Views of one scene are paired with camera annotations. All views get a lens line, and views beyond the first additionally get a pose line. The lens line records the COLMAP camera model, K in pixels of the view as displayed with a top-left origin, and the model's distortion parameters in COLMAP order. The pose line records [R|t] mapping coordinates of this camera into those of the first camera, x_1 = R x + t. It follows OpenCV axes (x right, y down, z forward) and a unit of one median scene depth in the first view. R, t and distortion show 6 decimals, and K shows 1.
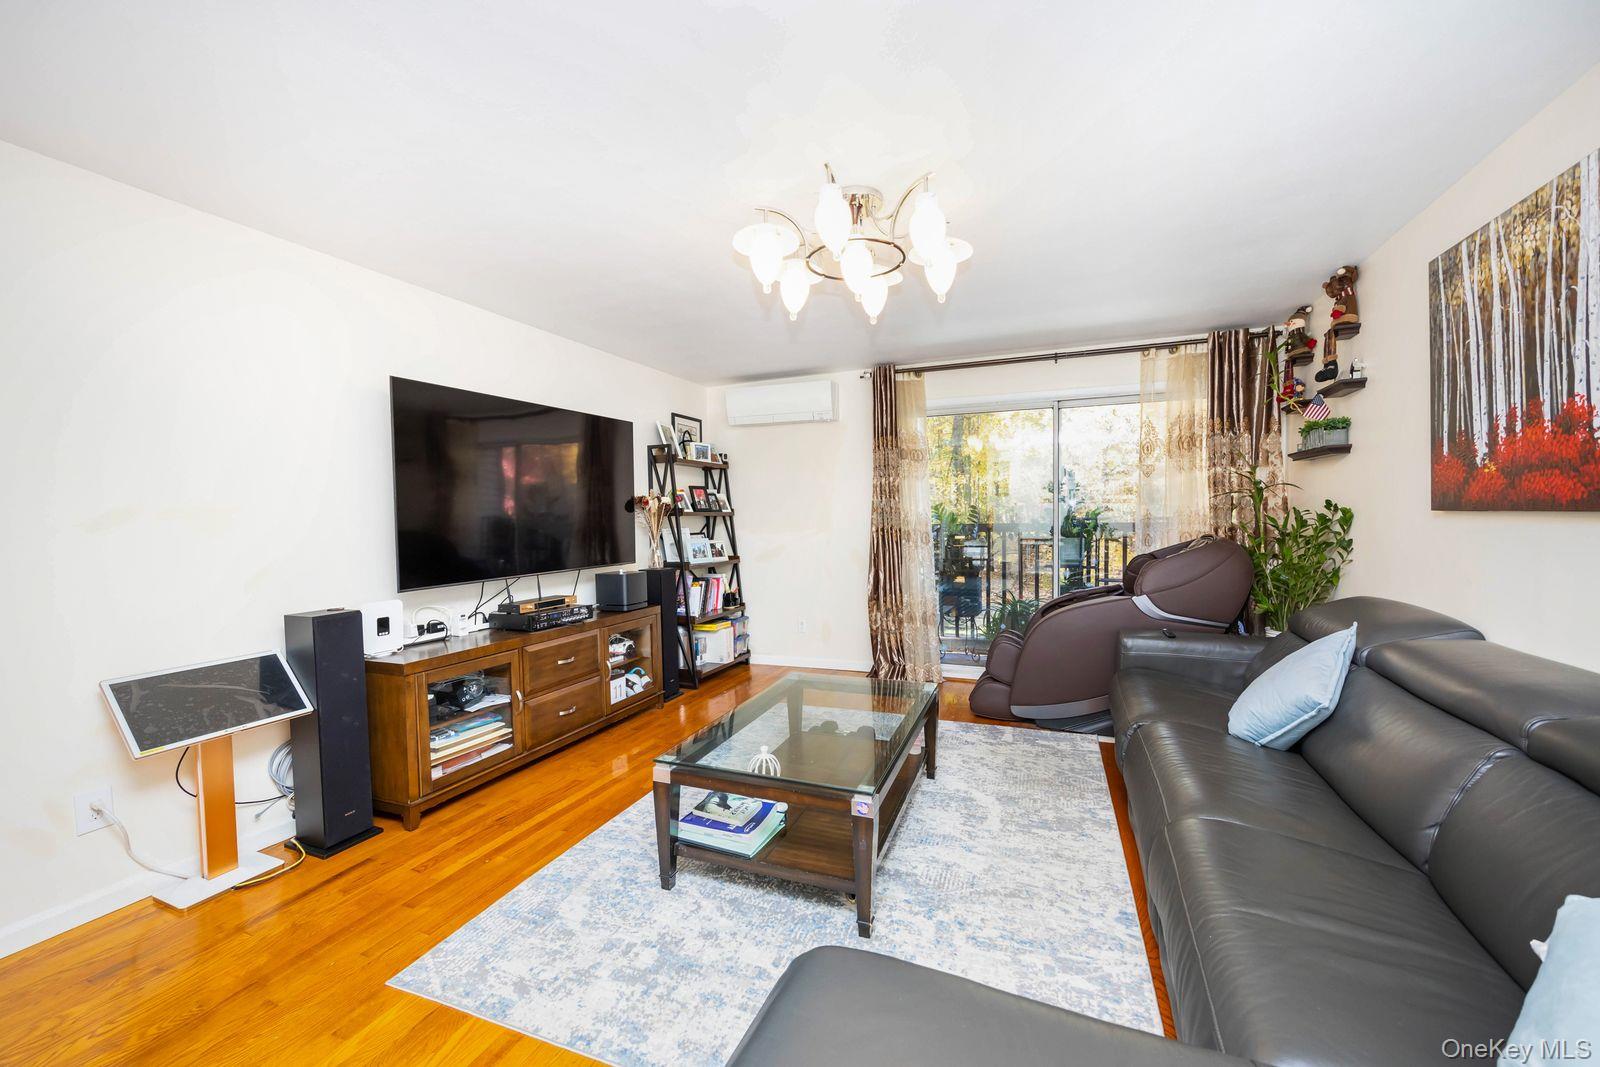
lens RADIAL K [[651.2, 0, 794.2], [0, 651.2, 538.8], [0, 0, 1]] dist [-0.002899, 0.000132]
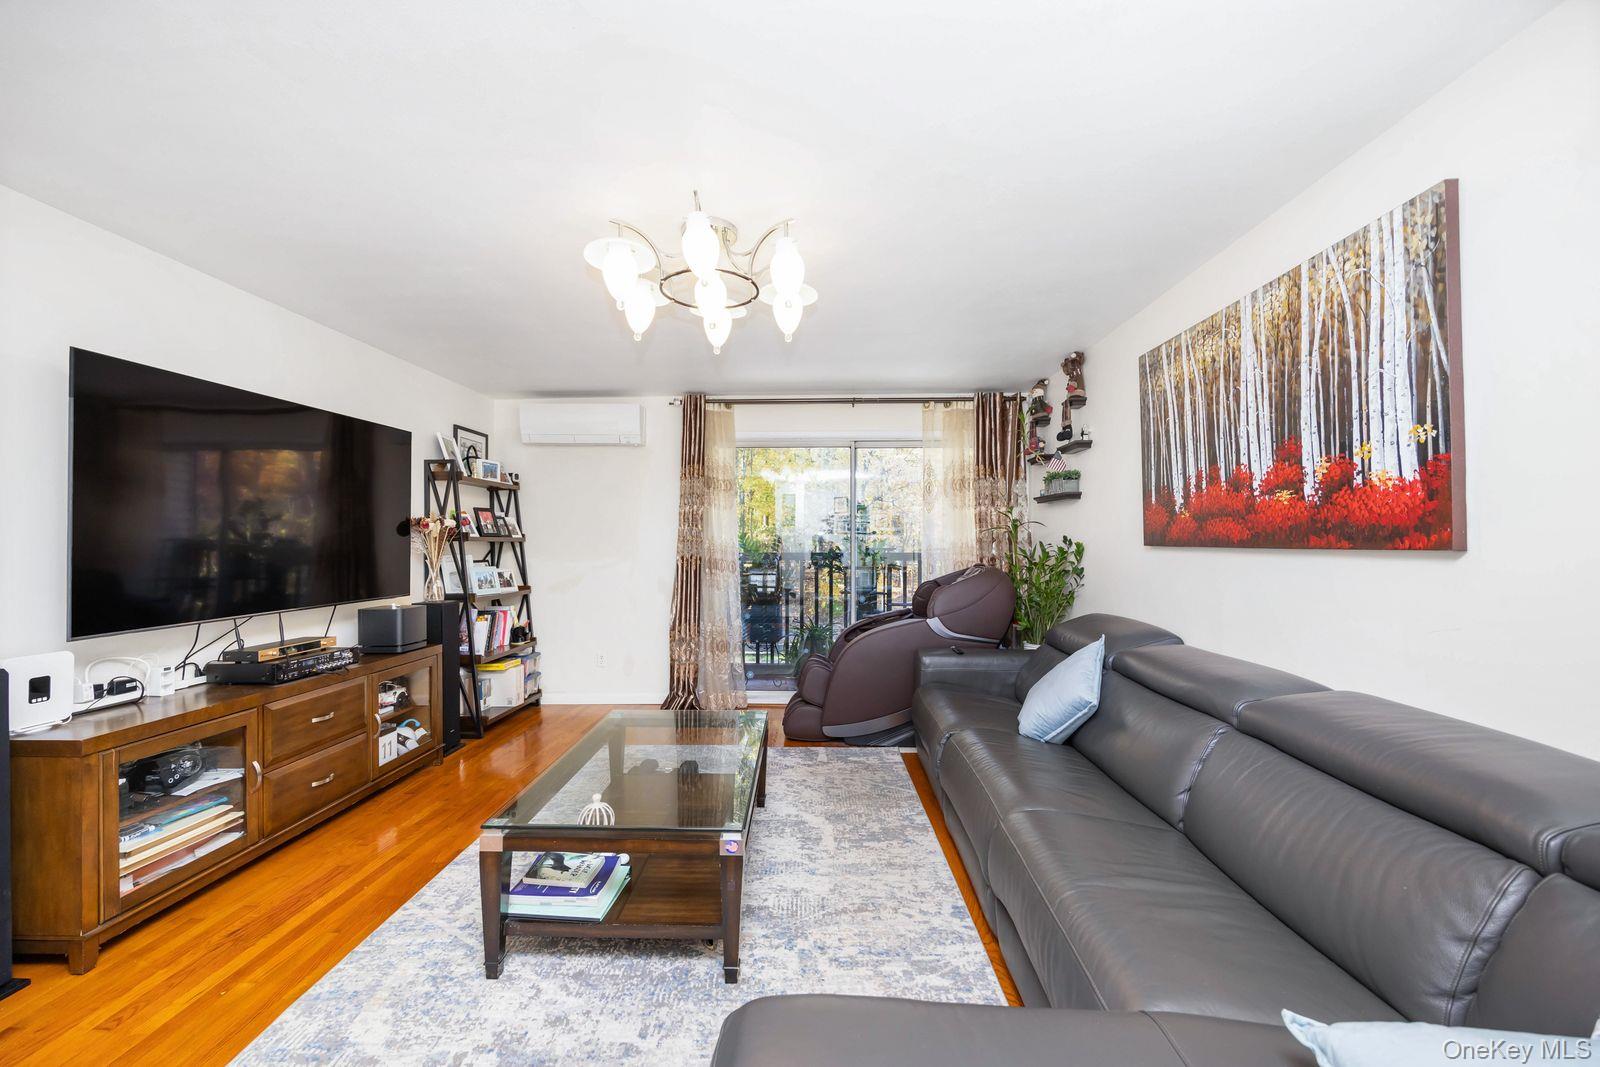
lens RADIAL K [[651.2, 0, 811.3], [0, 651.2, 534.7], [0, 0, 1]] dist [-0.002899, 0.000132]
pose [[0.934421, 0.018055, 0.355714, -0.098423], [-0.000427, 0.998770, -0.049573, -0.000795], [-0.356171, 0.046170, 0.933279, 0.022857]]
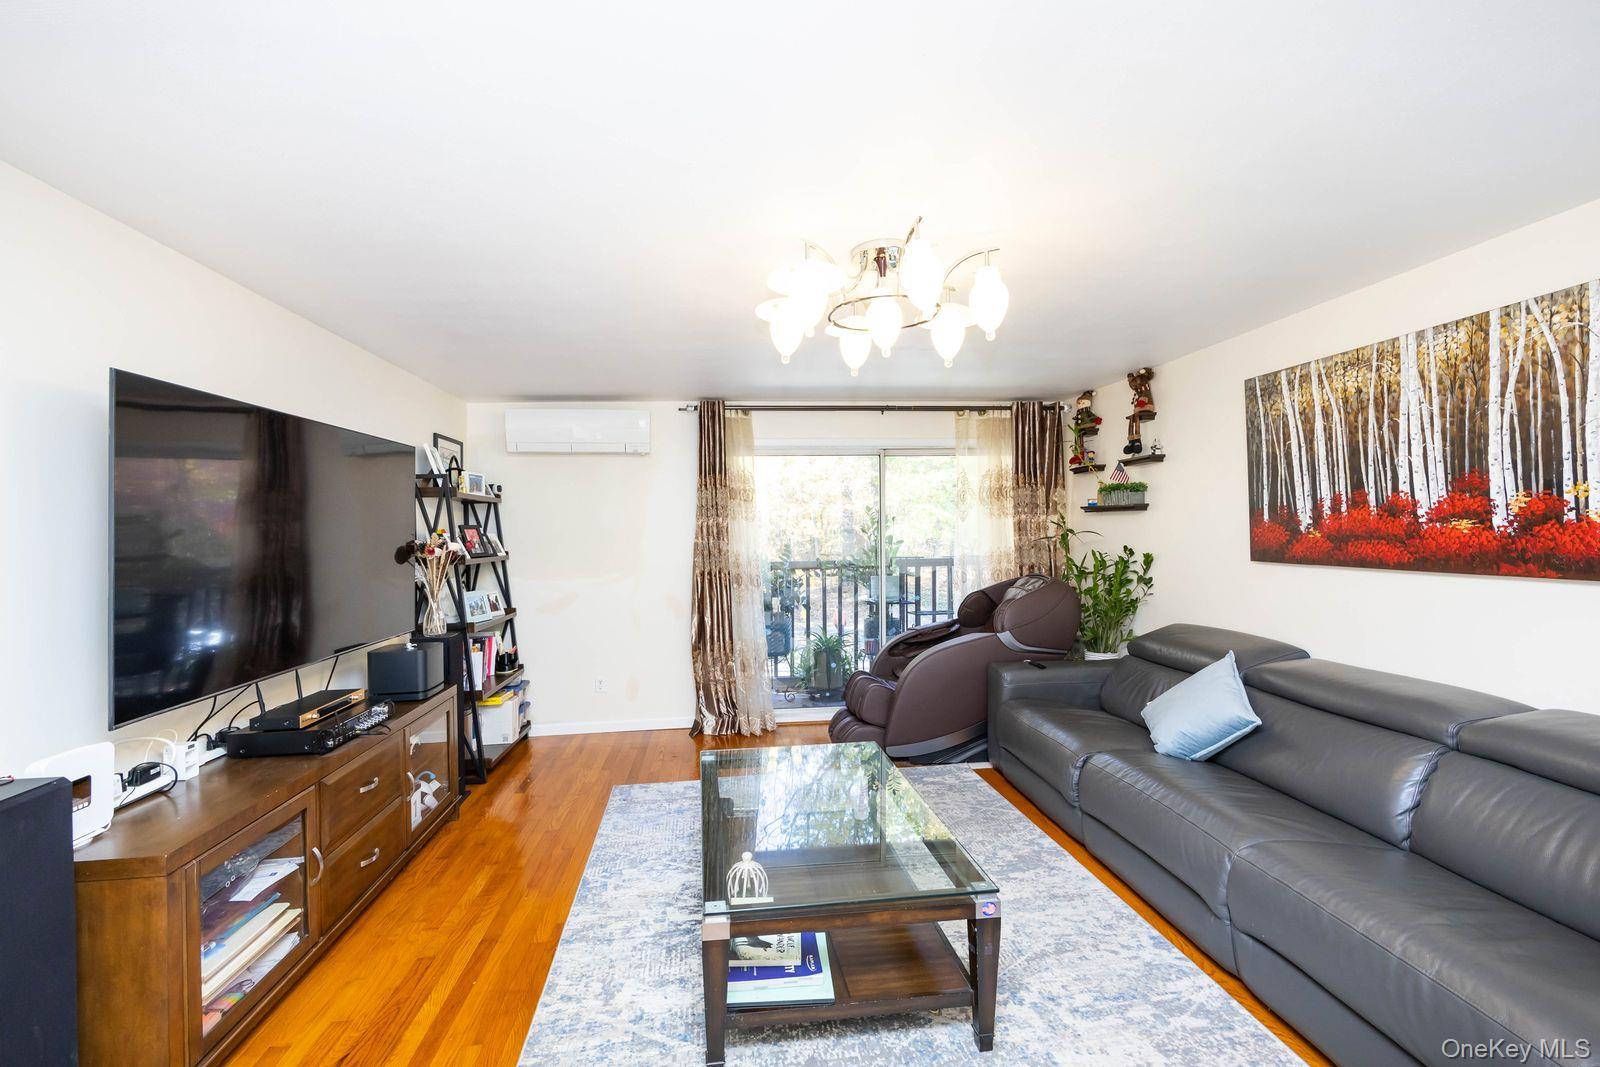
lens RADIAL K [[651.2, 0, 810.2], [0, 651.2, 532.8], [0, 0, 1]] dist [-0.002899, 0.000132]
pose [[0.872716, -0.008759, 0.488150, -0.451773], [0.030503, 0.998864, -0.036610, -0.076409], [-0.487274, 0.046840, 0.871992, 0.245052]]
